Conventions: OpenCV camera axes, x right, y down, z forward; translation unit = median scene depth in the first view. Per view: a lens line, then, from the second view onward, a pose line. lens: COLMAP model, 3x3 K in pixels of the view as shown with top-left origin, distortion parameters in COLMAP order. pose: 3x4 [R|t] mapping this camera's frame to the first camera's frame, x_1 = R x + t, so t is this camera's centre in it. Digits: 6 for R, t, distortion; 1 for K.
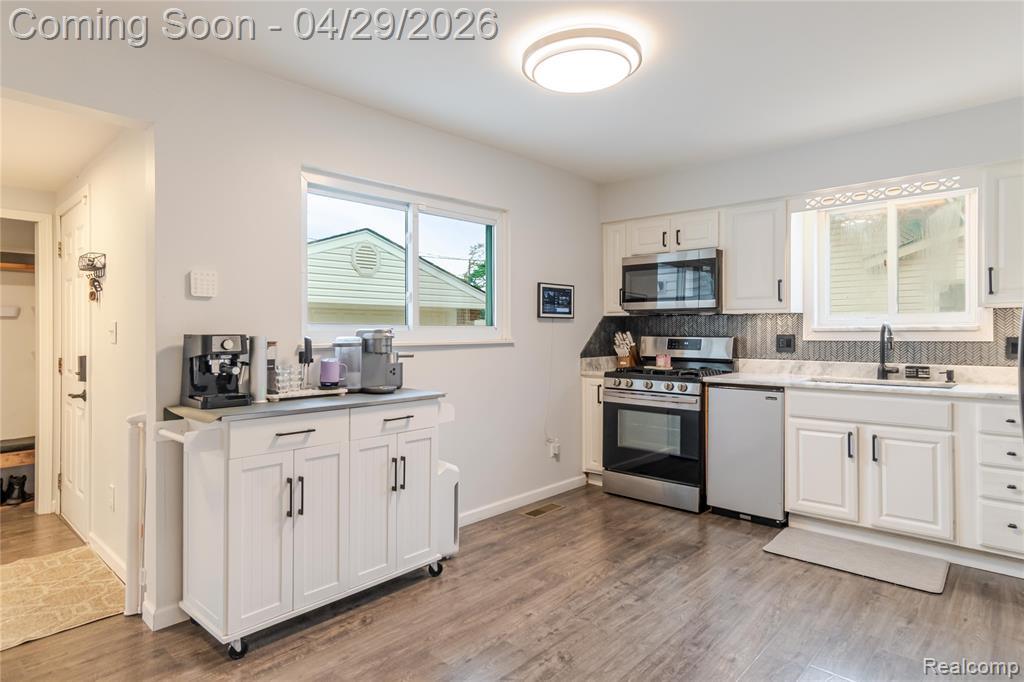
lens RADIAL K [[568.3, 0, 501.6], [0, 568.3, 329.6], [0, 0, 1]] dist [0.000970, 0.000873]
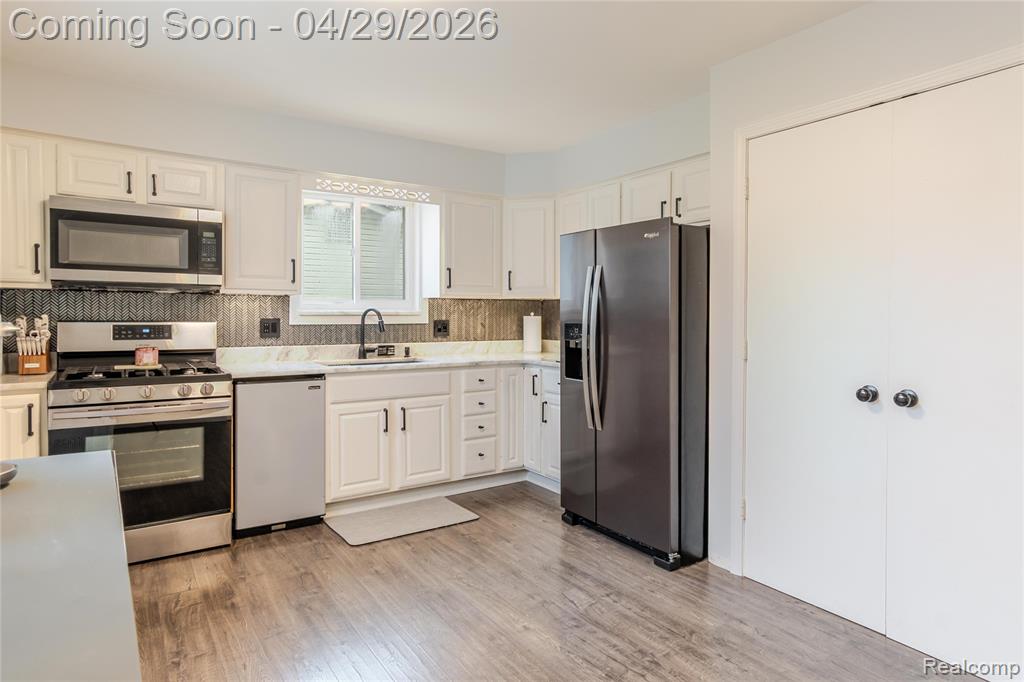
lens RADIAL K [[598.9, 0, 509.9], [0, 598.9, 323.1], [0, 0, 1]] dist [-0.009766, 0.021072]
pose [[0.222962, -0.012020, 0.974753, -0.415430], [-0.008731, 0.999859, 0.014327, -0.001232], [-0.974788, -0.011705, 0.222826, 0.481657]]
